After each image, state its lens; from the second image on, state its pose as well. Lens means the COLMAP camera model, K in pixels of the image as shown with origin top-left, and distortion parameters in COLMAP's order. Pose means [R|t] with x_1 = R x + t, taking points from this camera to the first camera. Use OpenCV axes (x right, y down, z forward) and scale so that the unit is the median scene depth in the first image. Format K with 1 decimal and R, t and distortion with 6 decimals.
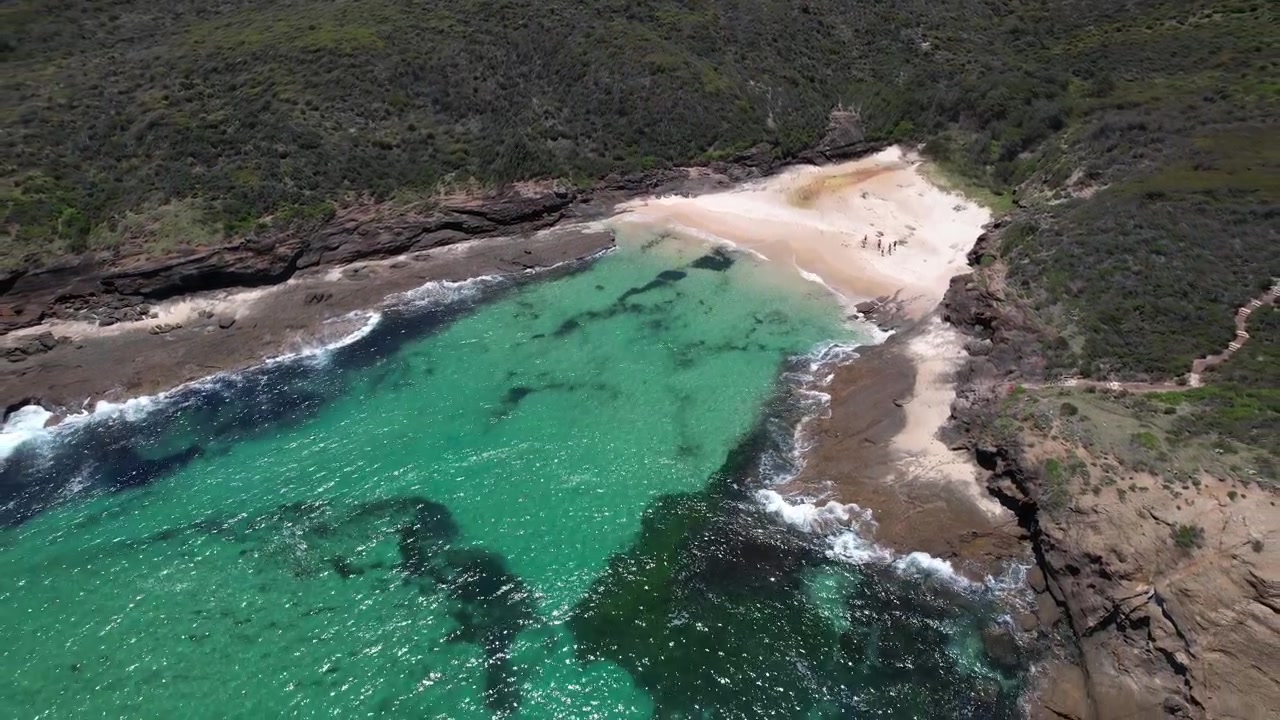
lens RADIAL K [[832.7, 0, 640.0], [0, 832.7, 360.0], [0, 0, 1]] dist [-0.047960, -0.002928]
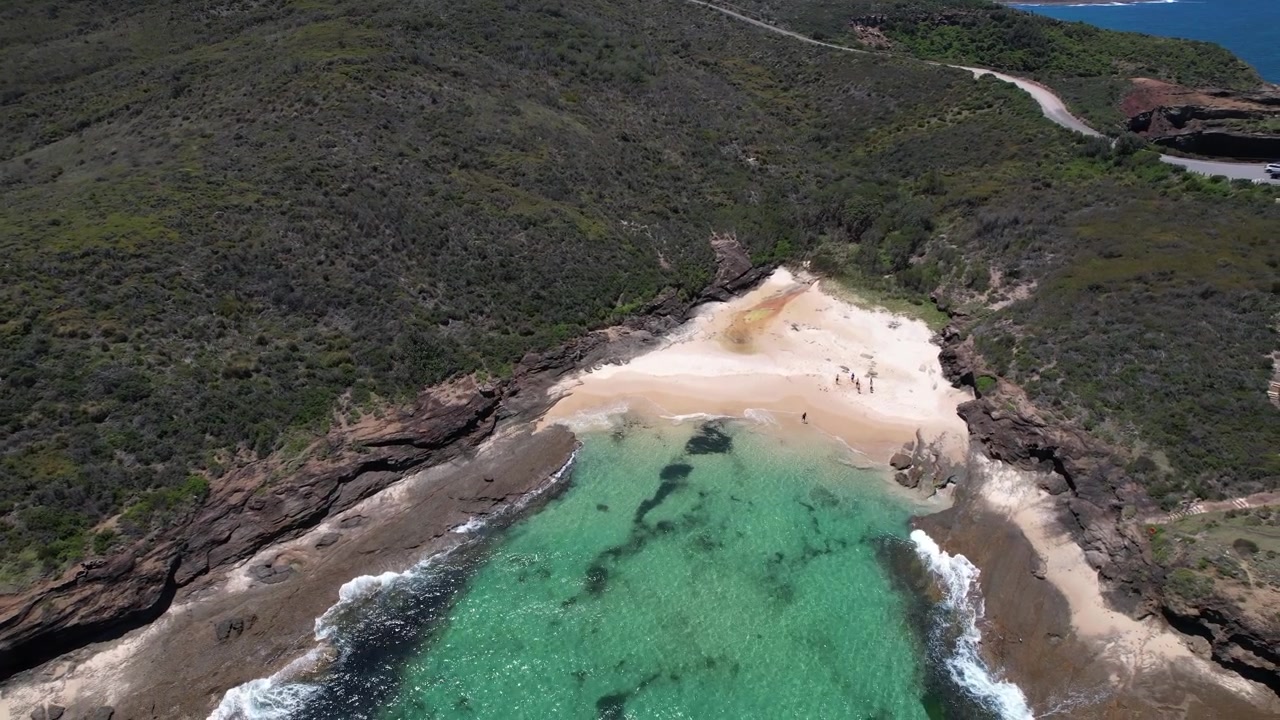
lens RADIAL K [[818.9, 0, 640.0], [0, 818.9, 360.0], [0, 0, 1]] dist [-0.076727, 0.068015]
pose [[0.919520, -0.181223, 0.348770, -0.238116], [0.221773, 0.971833, -0.079728, -0.139275], [-0.324498, 0.150659, 0.933811, 0.217142]]
